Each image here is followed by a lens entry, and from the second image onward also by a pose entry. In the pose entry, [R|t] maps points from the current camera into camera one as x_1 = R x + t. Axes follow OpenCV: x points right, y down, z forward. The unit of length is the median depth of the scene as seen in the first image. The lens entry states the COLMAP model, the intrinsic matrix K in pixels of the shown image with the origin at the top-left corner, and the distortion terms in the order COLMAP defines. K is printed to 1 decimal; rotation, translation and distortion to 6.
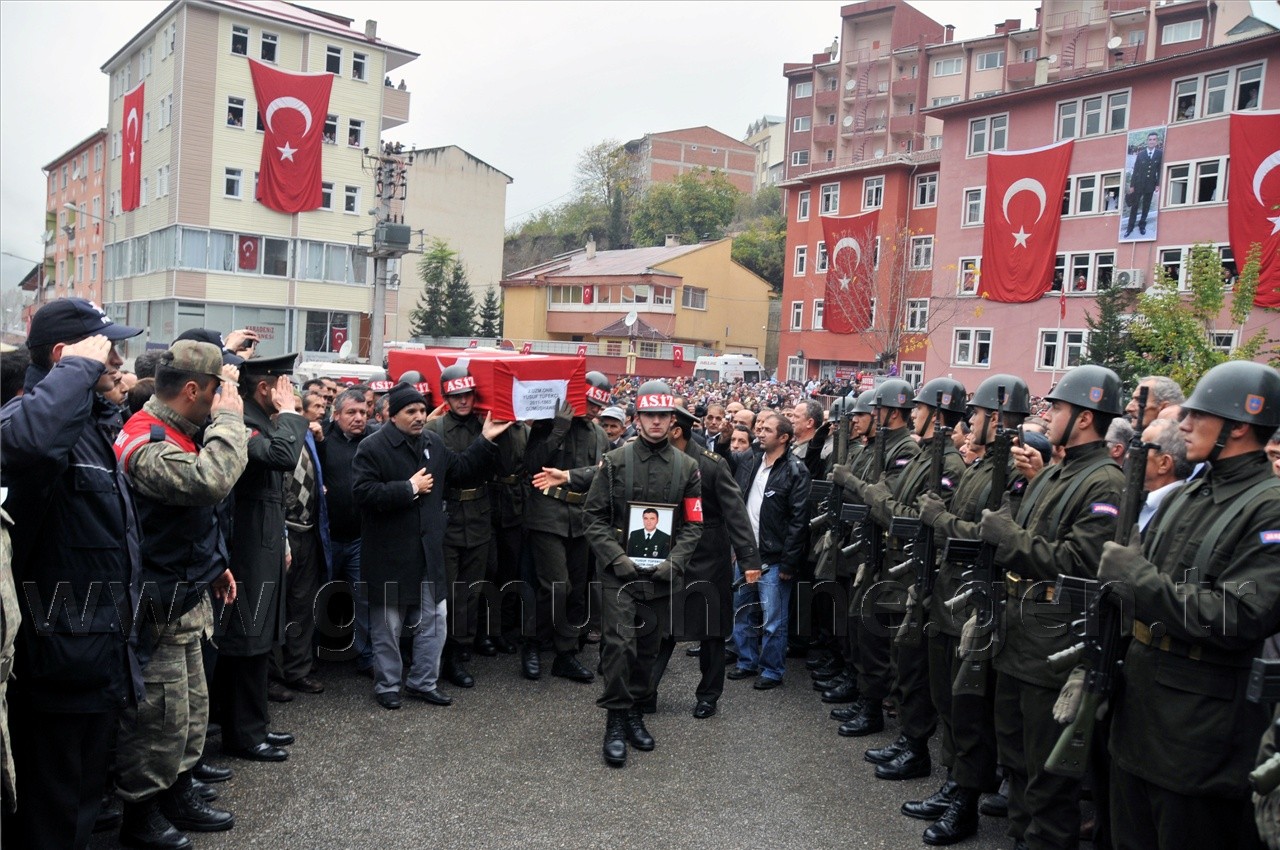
lens RADIAL K [[999.2, 0, 622.7], [0, 999.2, 455.0], [0, 0, 1]] dist [-0.161152, 0.126368]
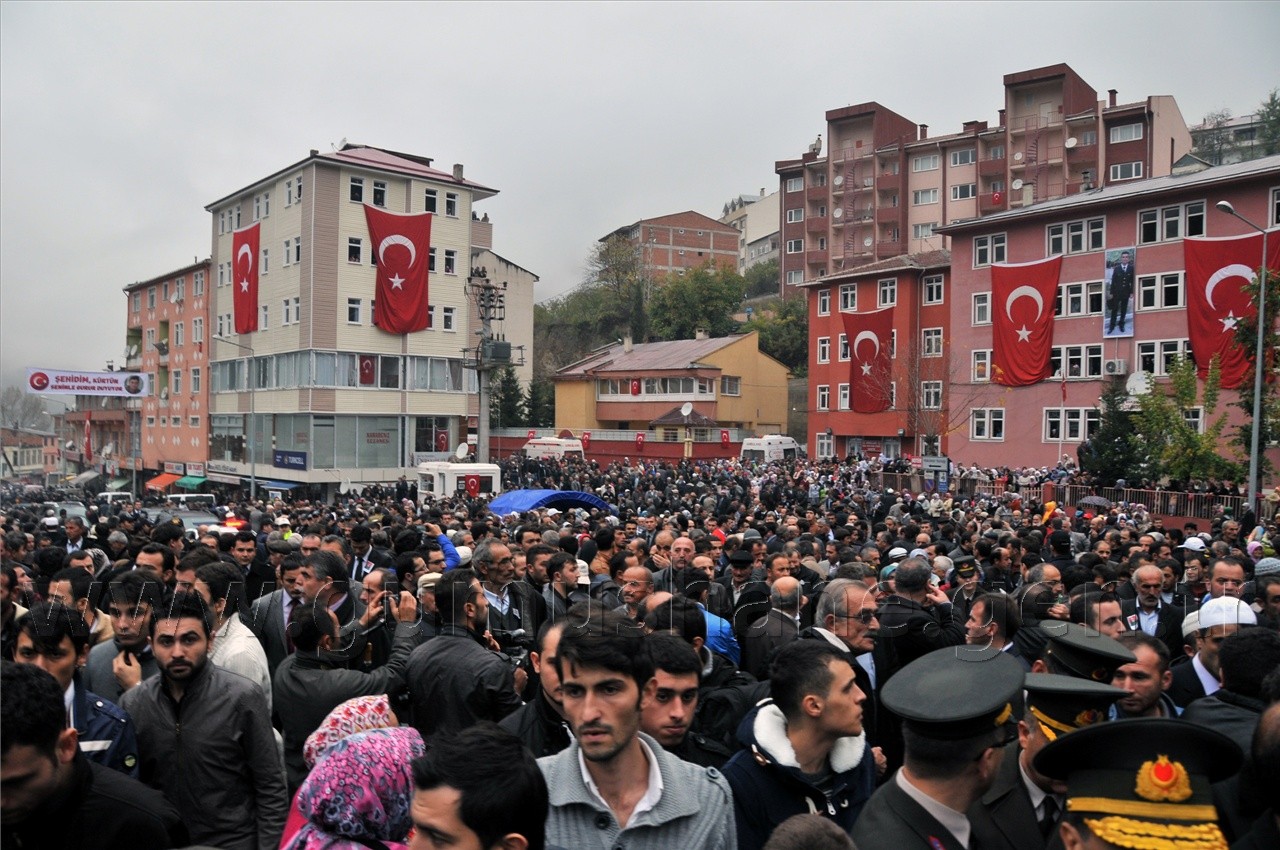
lens RADIAL K [[1001.0, 0, 626.2], [0, 1001.0, 454.8], [0, 0, 1]] dist [-0.161576, 0.122563]
pose [[0.998062, -0.048309, 0.039211, -0.100619], [0.050724, 0.996716, -0.063122, -0.013374], [-0.036033, 0.064989, 0.997235, -0.138995]]
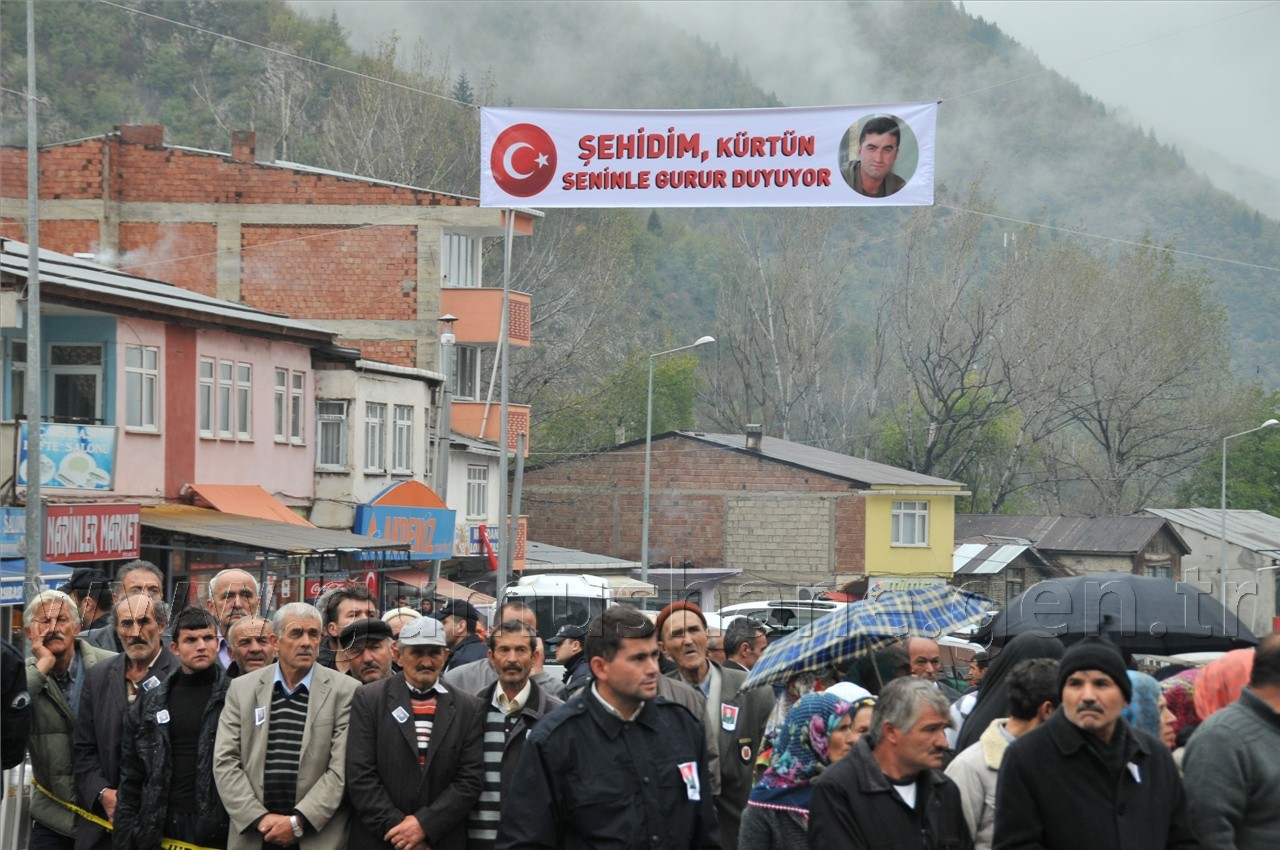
lens RADIAL K [[3387.6, 0, 635.4], [0, 3387.6, 480.3], [0, 0, 1]] dist [0.691409, -0.001788]
pose [[0.624489, -0.055119, -0.779087, 0.009278], [-0.046298, 0.993140, -0.107374, -0.007972], [0.779661, 0.103124, 0.617653, 0.247437]]
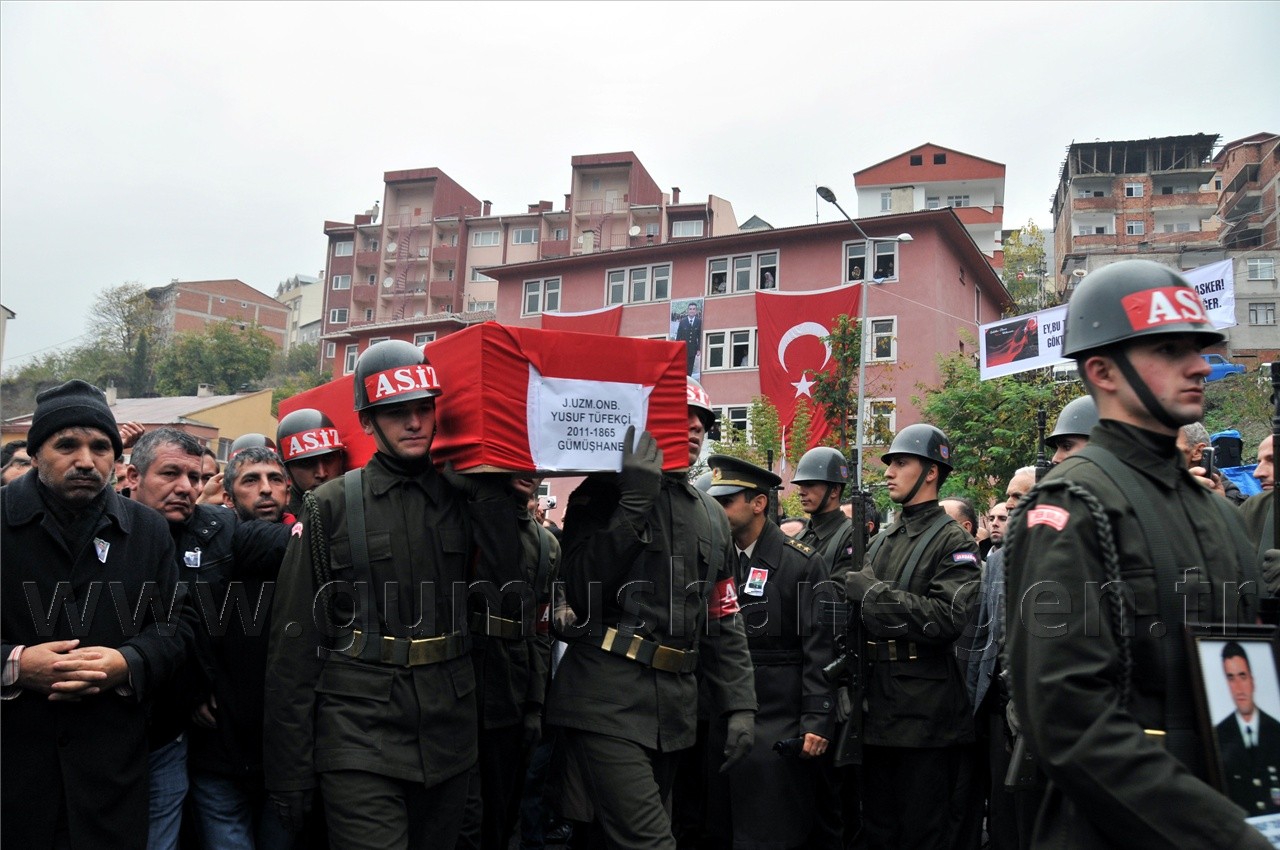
lens RADIAL K [[1001.0, 0, 626.2], [0, 1001.0, 454.8], [0, 0, 1]] dist [-0.161576, 0.122563]
pose [[0.889109, 0.026774, 0.456913, -0.017611], [0.049583, 0.986778, -0.154307, 0.003937], [-0.455003, 0.159851, 0.876025, 0.036523]]
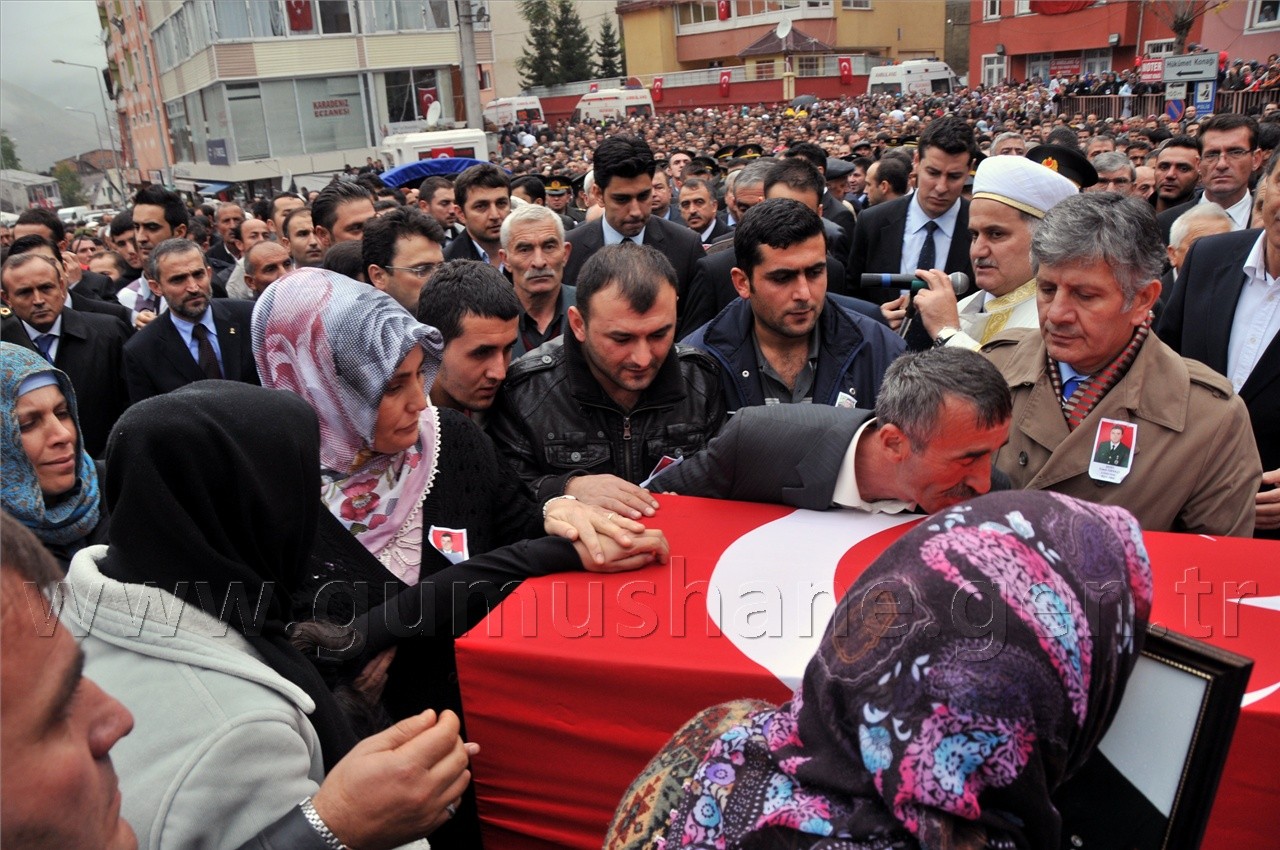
lens RADIAL K [[989.9, 0, 621.2], [0, 989.9, 455.3], [0, 0, 1]] dist [-0.168885, 0.125398]
pose [[0.983505, -0.078083, -0.163159, -0.019323], [0.116855, 0.962805, 0.243621, -0.009963], [0.138068, -0.258668, 0.956048, 0.151688]]
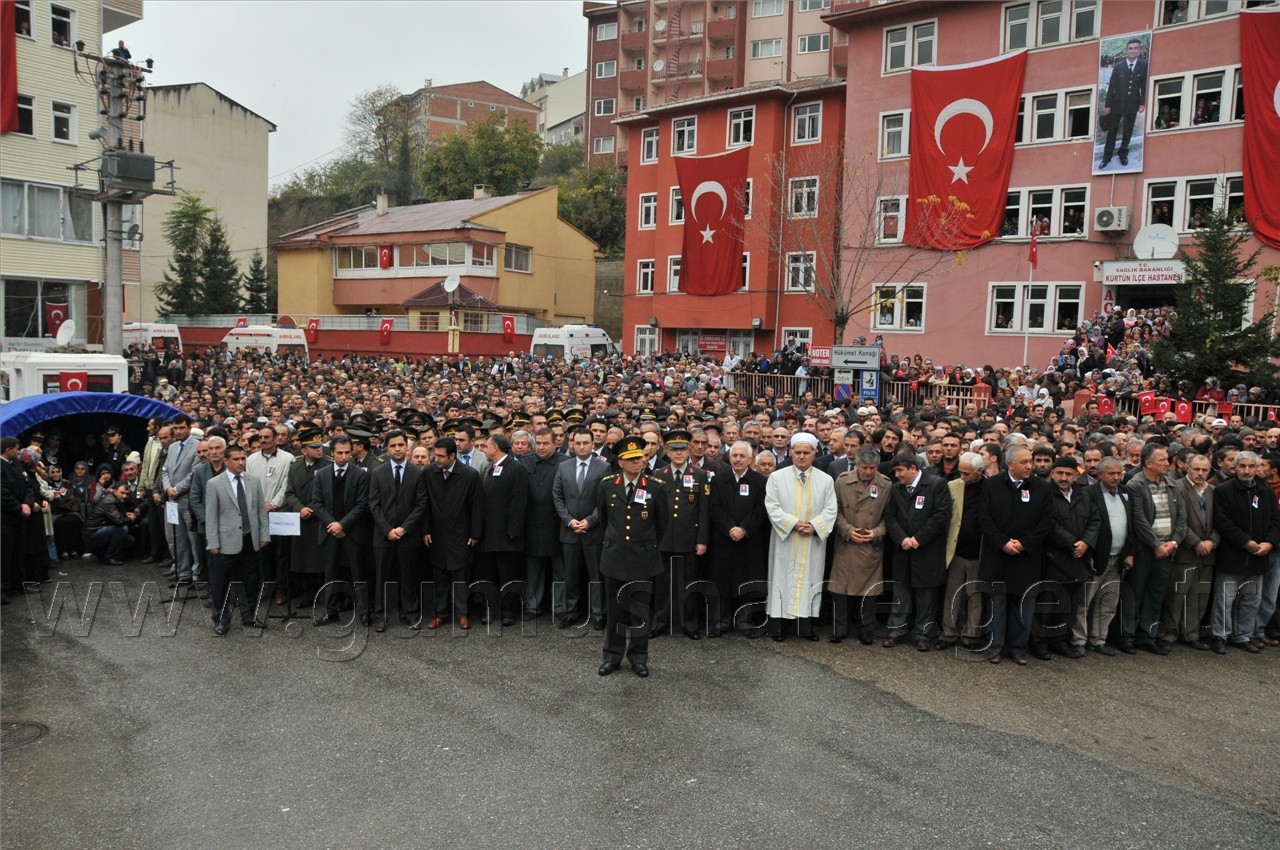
lens RADIAL K [[995.5, 0, 629.7], [0, 995.5, 456.5], [0, 0, 1]] dist [-0.170680, 0.131468]
pose [[0.969501, -0.053796, 0.239111, -0.044874], [0.047179, 0.998331, 0.033316, -0.017294], [-0.240504, -0.021019, 0.970421, 0.187776]]
